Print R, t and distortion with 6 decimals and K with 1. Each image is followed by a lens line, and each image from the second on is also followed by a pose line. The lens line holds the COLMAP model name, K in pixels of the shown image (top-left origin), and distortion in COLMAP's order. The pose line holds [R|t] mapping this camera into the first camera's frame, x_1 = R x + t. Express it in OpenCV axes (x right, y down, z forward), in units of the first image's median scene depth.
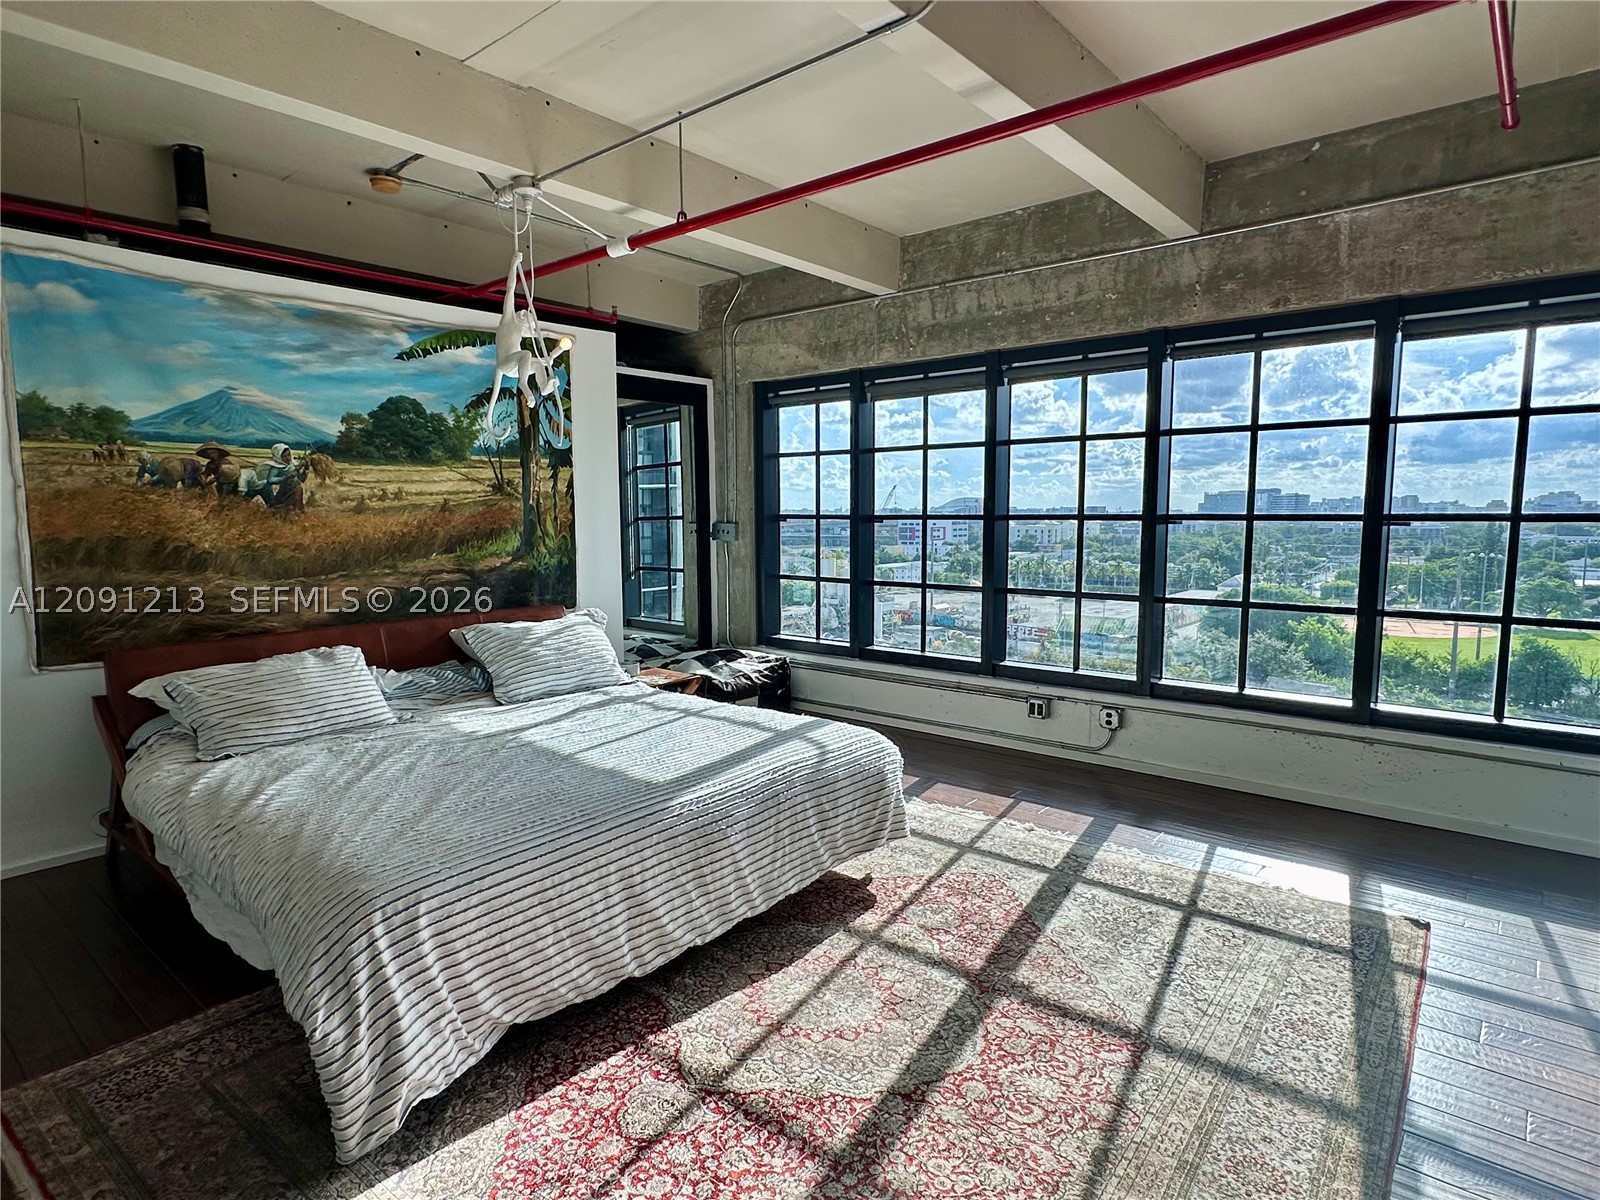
lens RADIAL K [[892.6, 0, 798.9], [0, 892.6, 603.5], [0, 0, 1]] dist [0.002353, -0.000883]
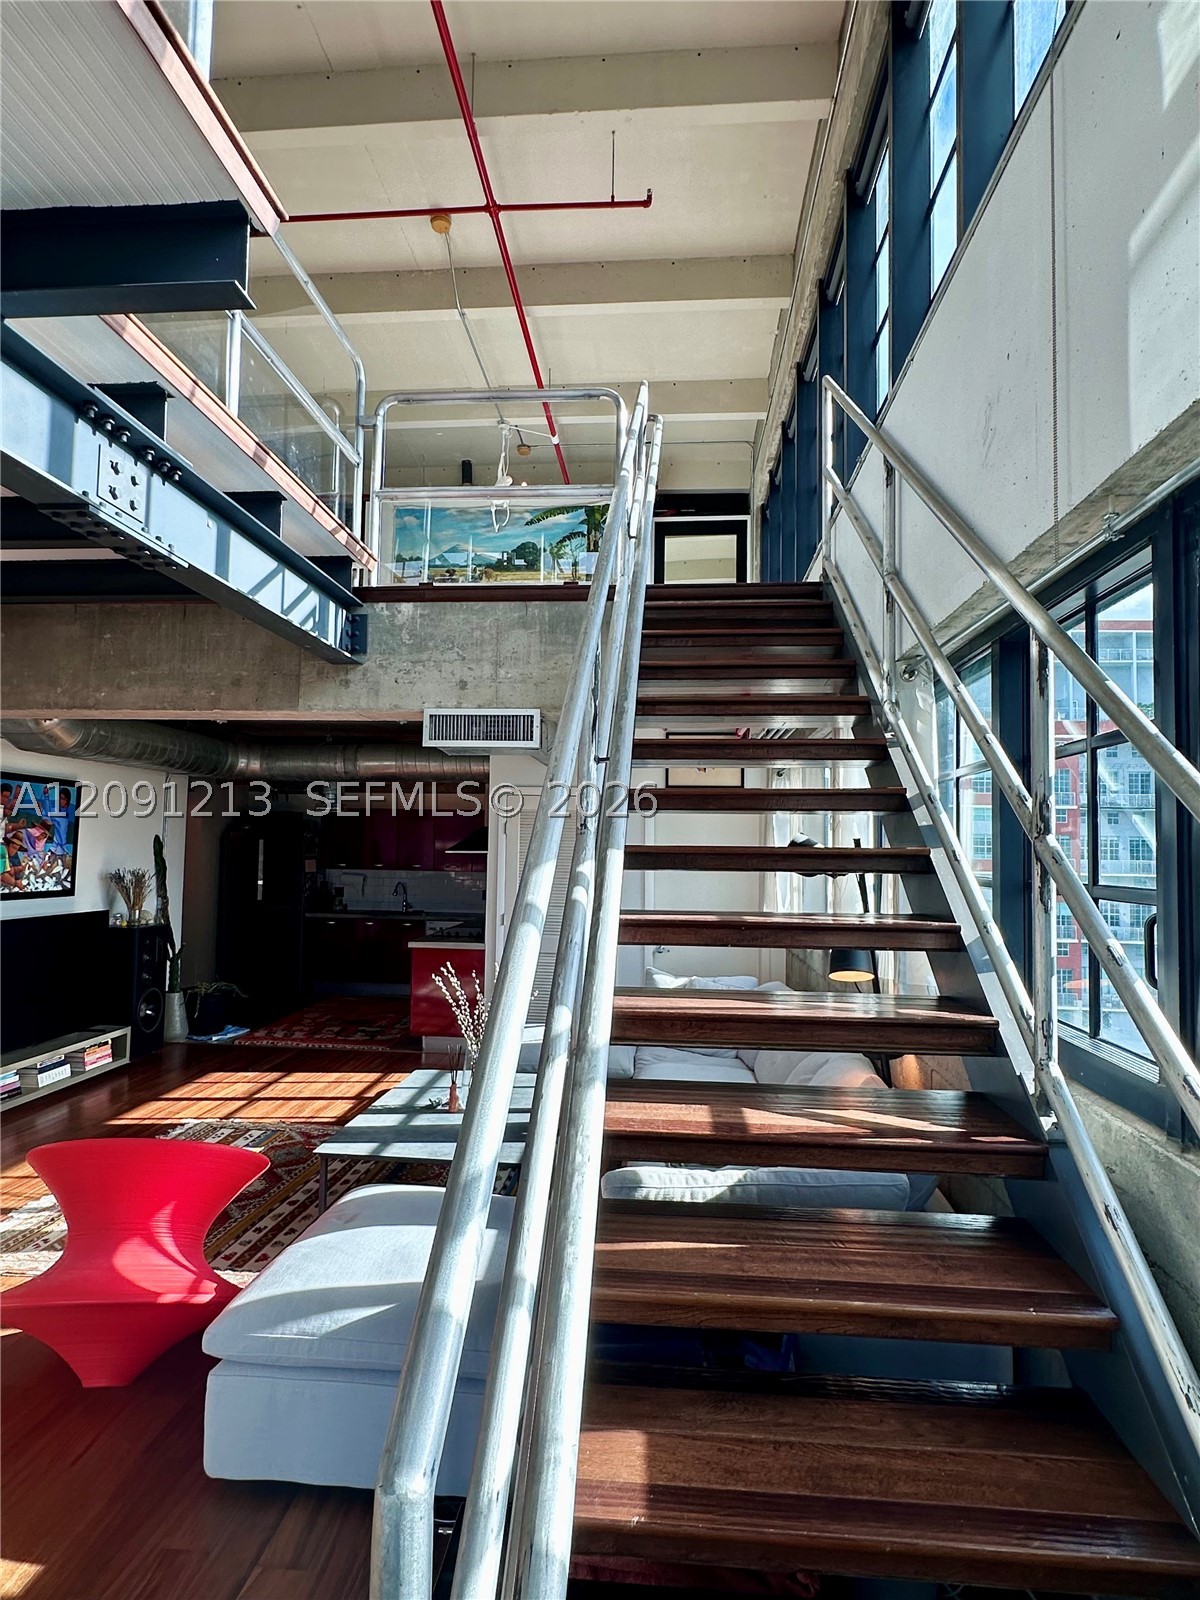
lens RADIAL K [[892.6, 0, 600.7], [0, 892.6, 802.1], [0, 0, 1]] dist [0.002353, -0.000883]
pose [[0.580327, -0.027576, -0.813916, 1.579621], [-0.105449, 0.988468, -0.108676, 0.685607], [0.807528, 0.148895, 0.570727, -0.007221]]
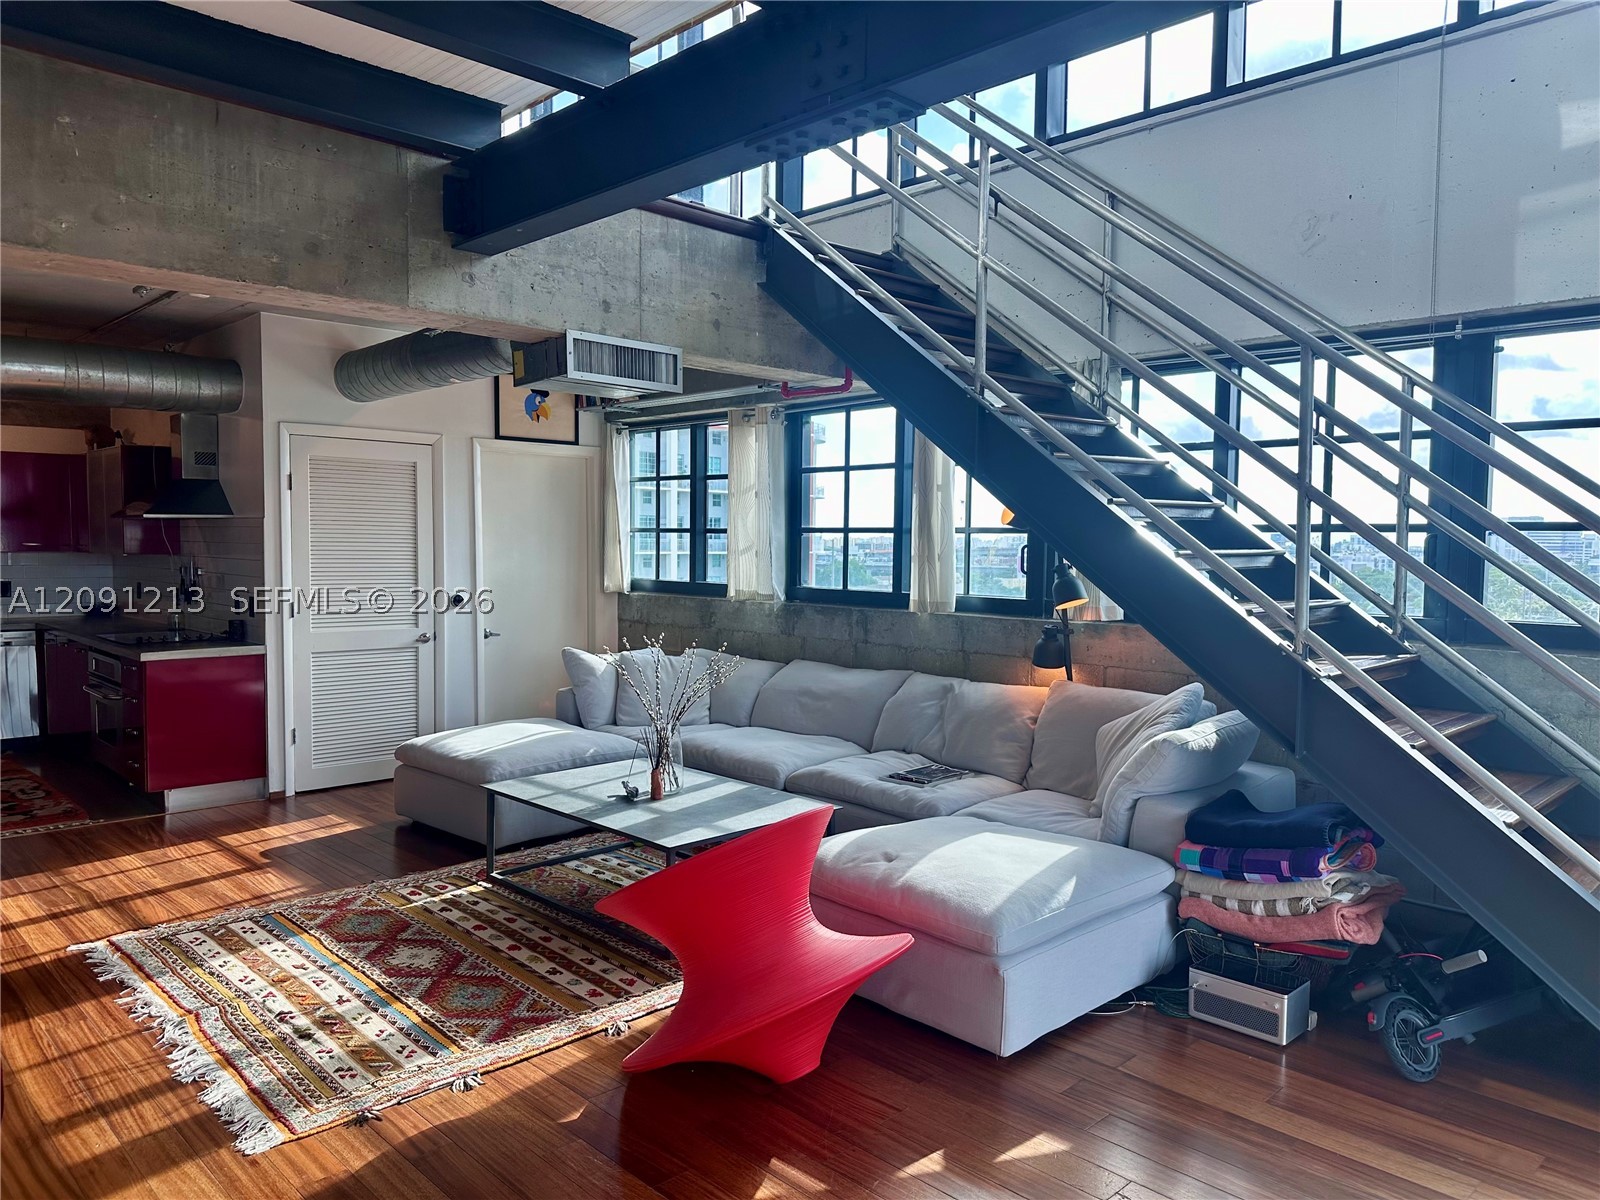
lens RADIAL K [[1122.8, 0, 803.7], [0, 1122.8, 601.6], [0, 0, 1]] dist [0.034200, -0.041602]
pose [[0.996123, 0.018112, -0.086087, 0.825611], [-0.022382, 0.998553, -0.048905, 0.802029], [0.085077, 0.050642, 0.995087, -0.703768]]
